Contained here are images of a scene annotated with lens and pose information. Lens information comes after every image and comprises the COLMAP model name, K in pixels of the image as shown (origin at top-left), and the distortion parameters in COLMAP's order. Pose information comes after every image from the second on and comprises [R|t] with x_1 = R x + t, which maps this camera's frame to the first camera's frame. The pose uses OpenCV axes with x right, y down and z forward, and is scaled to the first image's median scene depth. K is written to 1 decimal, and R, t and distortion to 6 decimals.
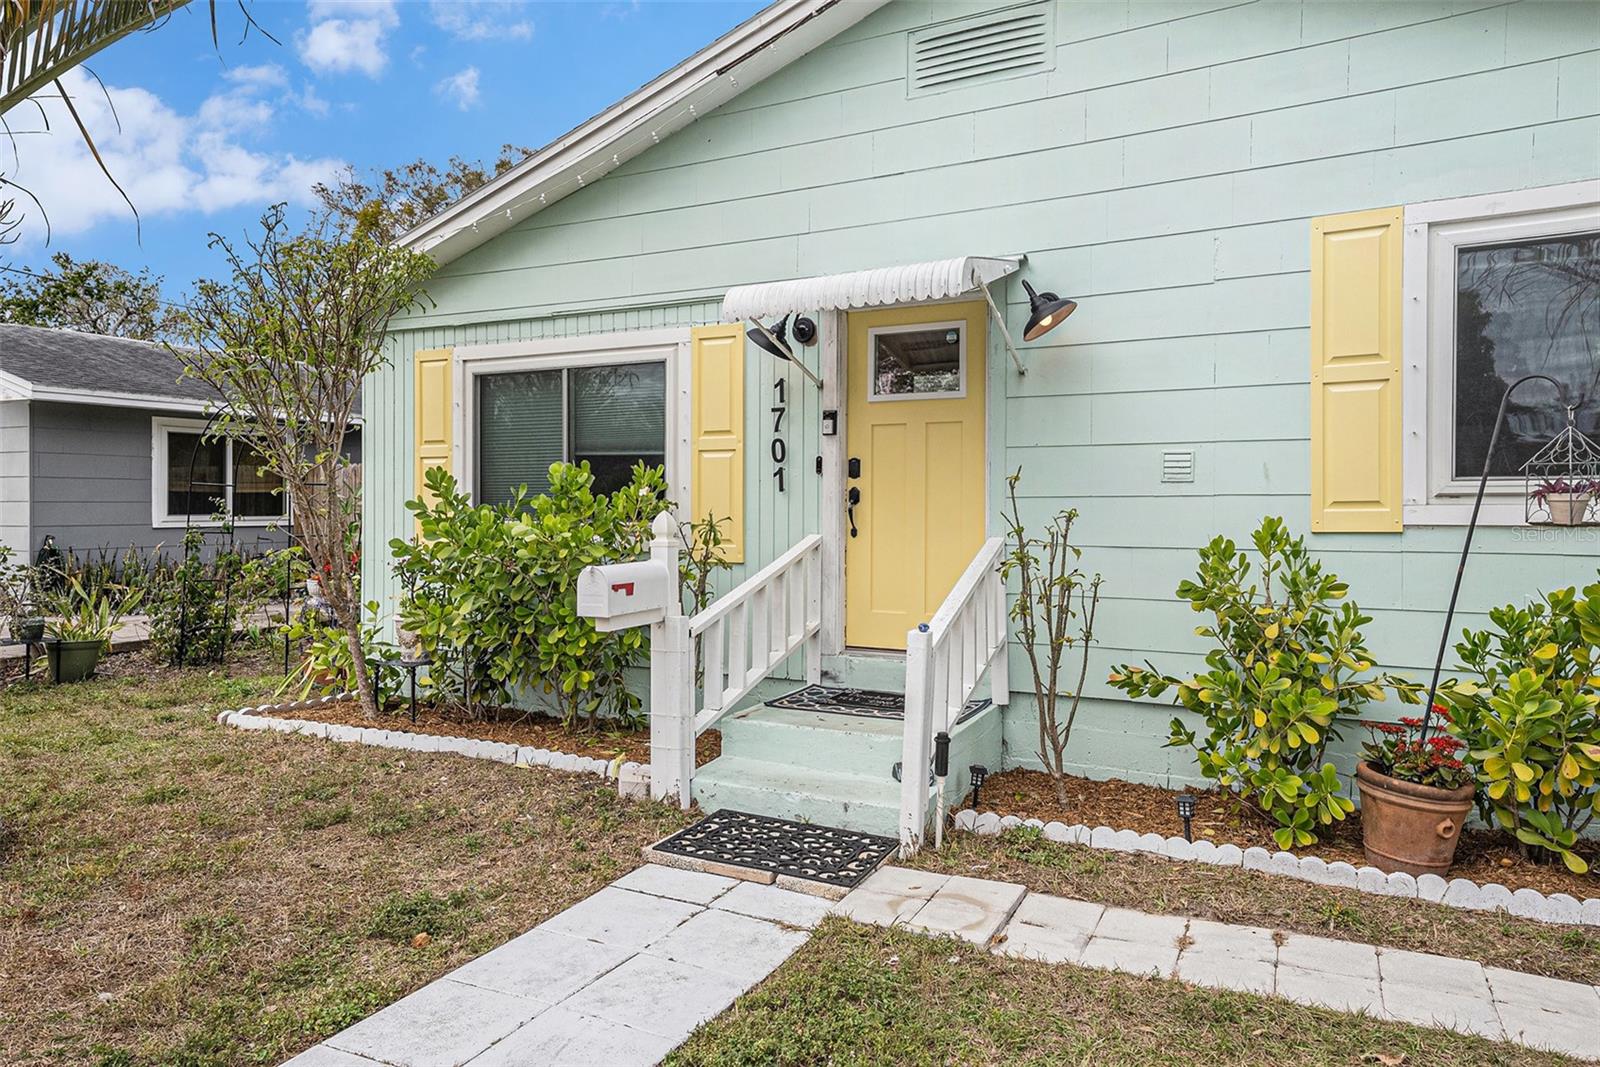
lens RADIAL K [[1020.9, 0, 797.6], [0, 1020.9, 529.2], [0, 0, 1]] dist [-0.005961, -0.003392]
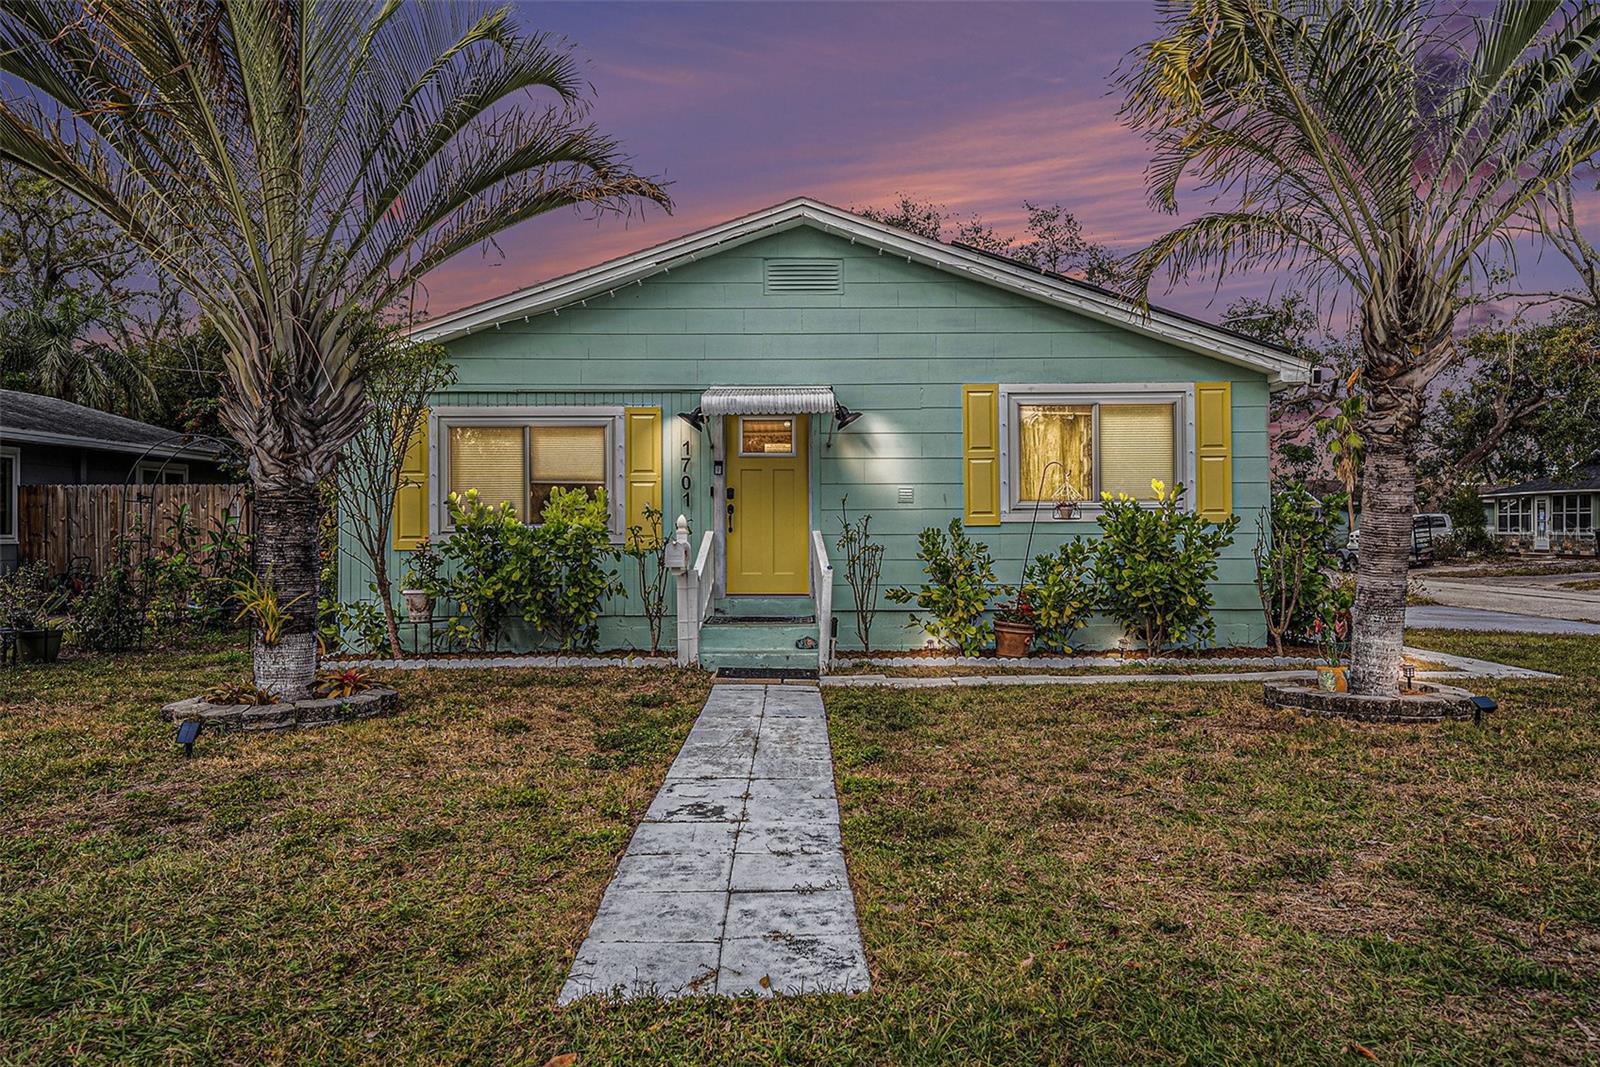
lens RADIAL K [[1020.9, 0, 800.0], [0, 1020.9, 531.7], [0, 0, 1]] dist [-0.005961, -0.003392]
pose [[0.888943, -0.005067, 0.457990, -0.845703], [0.014167, 0.999765, -0.016438, 0.048663], [-0.457799, 0.021101, 0.888805, -0.822918]]
